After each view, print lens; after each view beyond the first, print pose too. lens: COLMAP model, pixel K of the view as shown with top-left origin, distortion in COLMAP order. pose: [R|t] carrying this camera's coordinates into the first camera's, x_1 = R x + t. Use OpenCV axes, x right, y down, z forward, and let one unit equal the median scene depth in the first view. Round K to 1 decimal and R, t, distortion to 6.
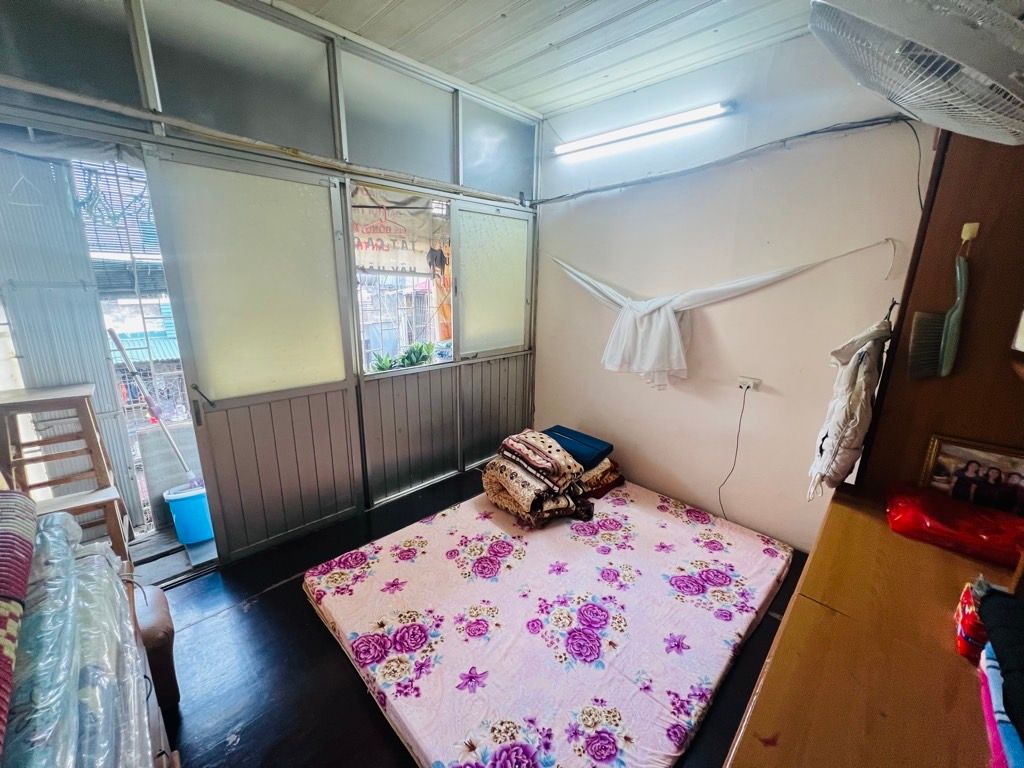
lens RADIAL K [[407.8, 0, 511.2], [0, 407.8, 380.5], [0, 0, 1]] dist [-0.001458, 0.000214]
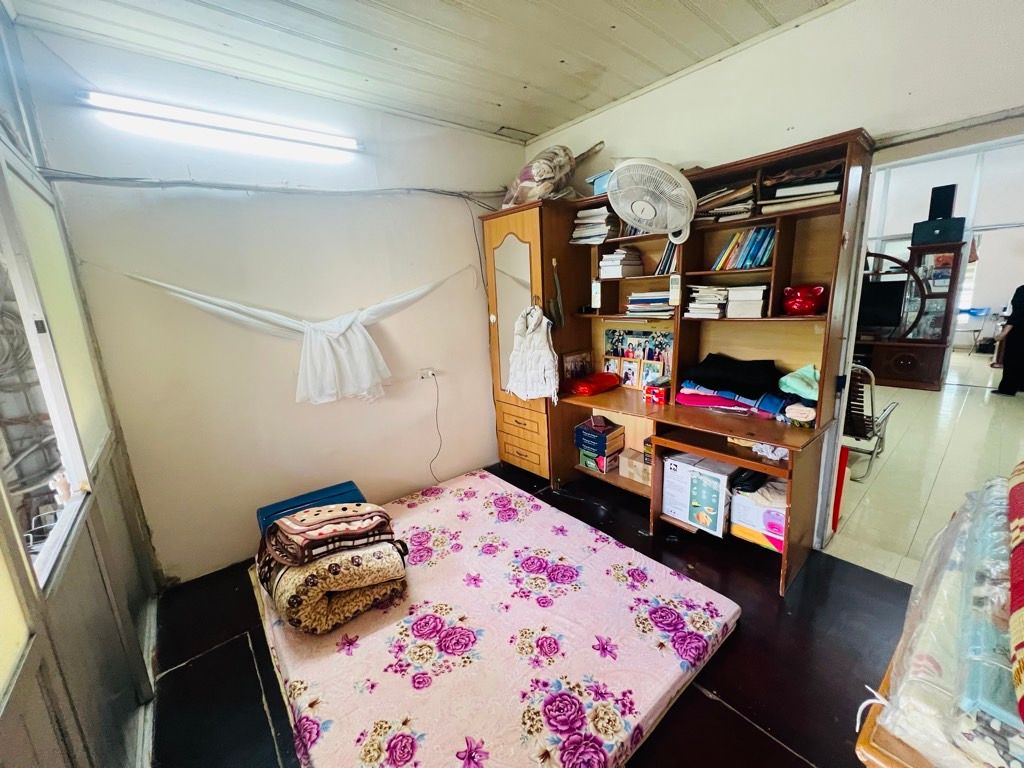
lens RADIAL K [[407.8, 0, 510.5], [0, 407.8, 381.2], [0, 0, 1]] dist [-0.001458, 0.000214]
pose [[0.092852, -0.228422, 0.969124, -0.742339], [0.302295, 0.933853, 0.191145, -0.155052], [-0.948681, 0.275214, 0.155761, 0.644930]]
